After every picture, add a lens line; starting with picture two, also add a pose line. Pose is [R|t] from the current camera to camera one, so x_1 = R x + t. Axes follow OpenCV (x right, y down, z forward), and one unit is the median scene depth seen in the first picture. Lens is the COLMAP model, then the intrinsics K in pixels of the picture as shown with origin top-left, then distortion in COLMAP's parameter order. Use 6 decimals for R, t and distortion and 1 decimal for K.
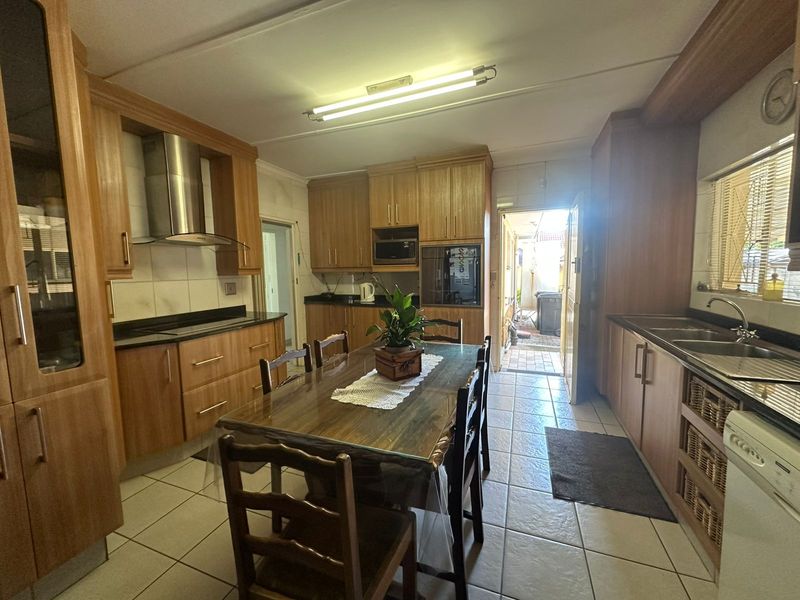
lens RADIAL K [[319.7, 0, 401.5], [0, 319.7, 300.9], [0, 0, 1]] dist [-0.009537, 0.003590]
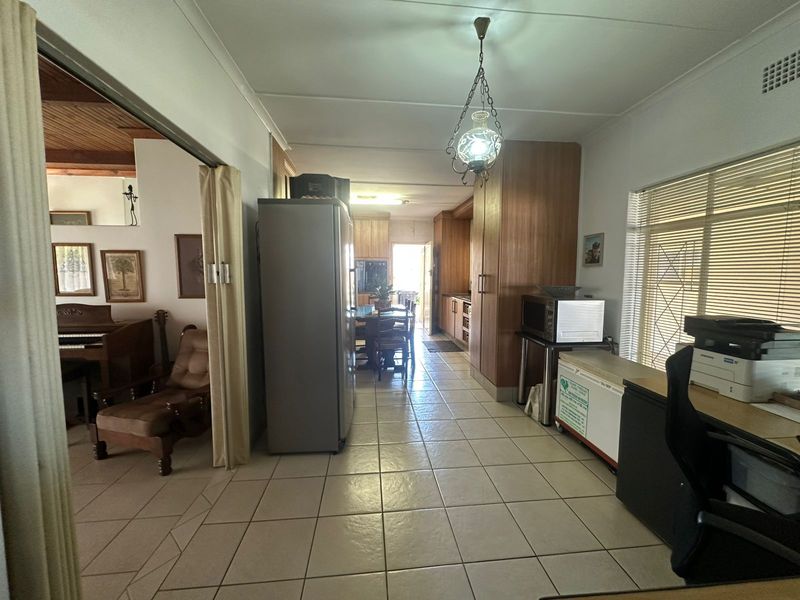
lens RADIAL K [[319.7, 0, 401.5], [0, 319.7, 300.9], [0, 0, 1]] dist [-0.009537, 0.003590]
pose [[0.892553, -0.013192, 0.450750, -0.682405], [0.021003, 0.999703, -0.012331, 0.116709], [-0.450453, 0.020473, 0.892565, -0.962747]]
